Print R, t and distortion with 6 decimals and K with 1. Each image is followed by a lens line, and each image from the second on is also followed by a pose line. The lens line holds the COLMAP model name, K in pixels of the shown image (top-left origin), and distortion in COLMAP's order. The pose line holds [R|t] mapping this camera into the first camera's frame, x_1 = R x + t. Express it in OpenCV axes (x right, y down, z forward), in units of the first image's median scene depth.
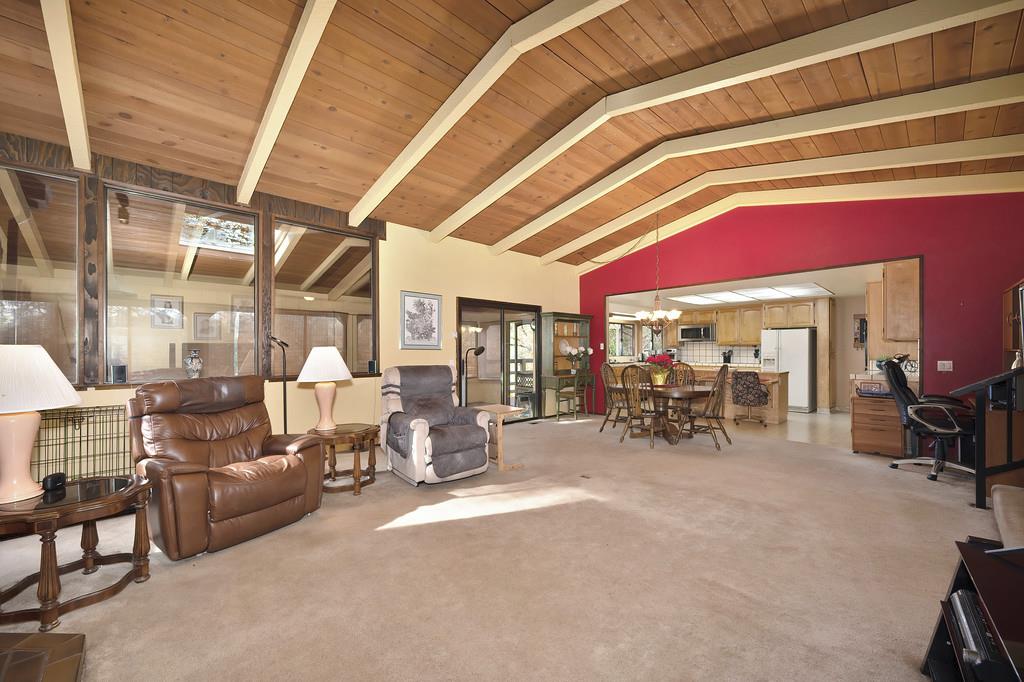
lens RADIAL K [[406.6, 0, 516.2], [0, 406.6, 346.1], [0, 0, 1]] dist [0.002566, 0.000177]
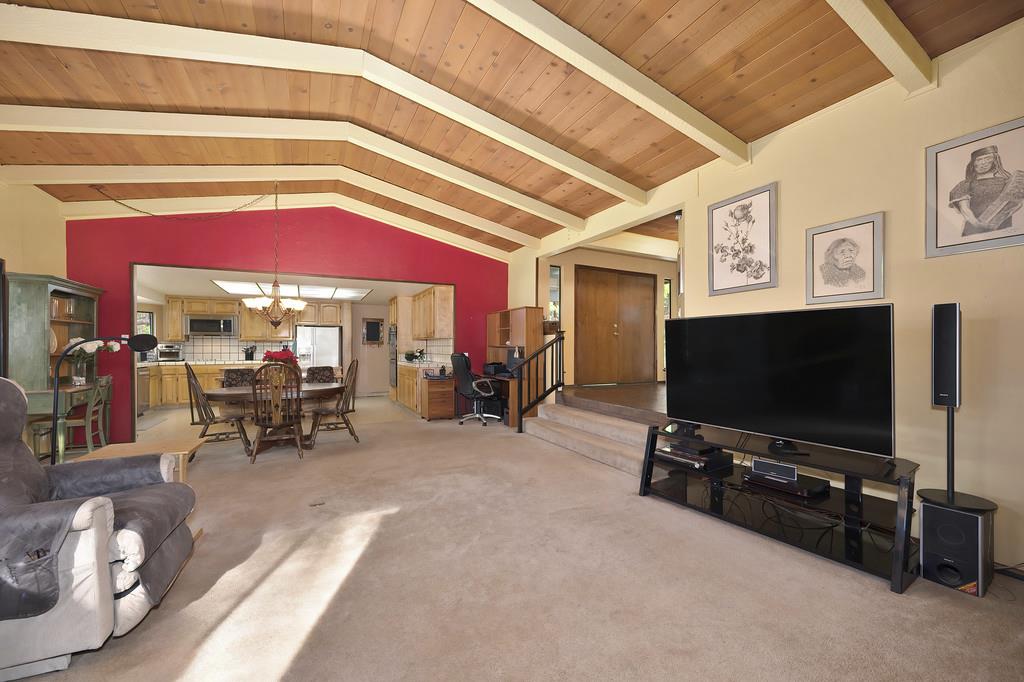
lens RADIAL K [[406.6, 0, 516.2], [0, 406.6, 346.1], [0, 0, 1]] dist [0.002566, 0.000177]
pose [[0.282944, 0.004341, 0.959127, -0.345800], [-0.011071, 0.999938, -0.001260, 0.007655], [-0.959073, -0.010263, 0.282975, 0.294572]]
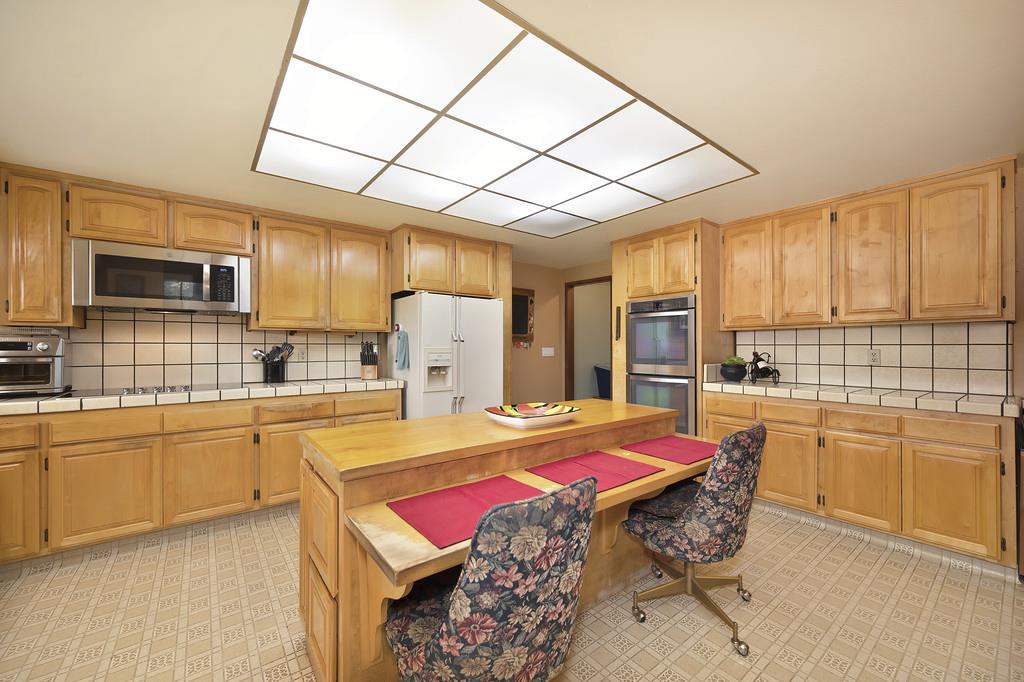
lens RADIAL K [[406.6, 0, 516.2], [0, 406.6, 346.1], [0, 0, 1]] dist [0.002566, 0.000177]
pose [[0.100807, 0.004854, 0.994894, 0.361276], [-0.007513, 0.999963, -0.004118, 0.020019], [-0.994878, -0.007060, 0.100840, 1.377500]]
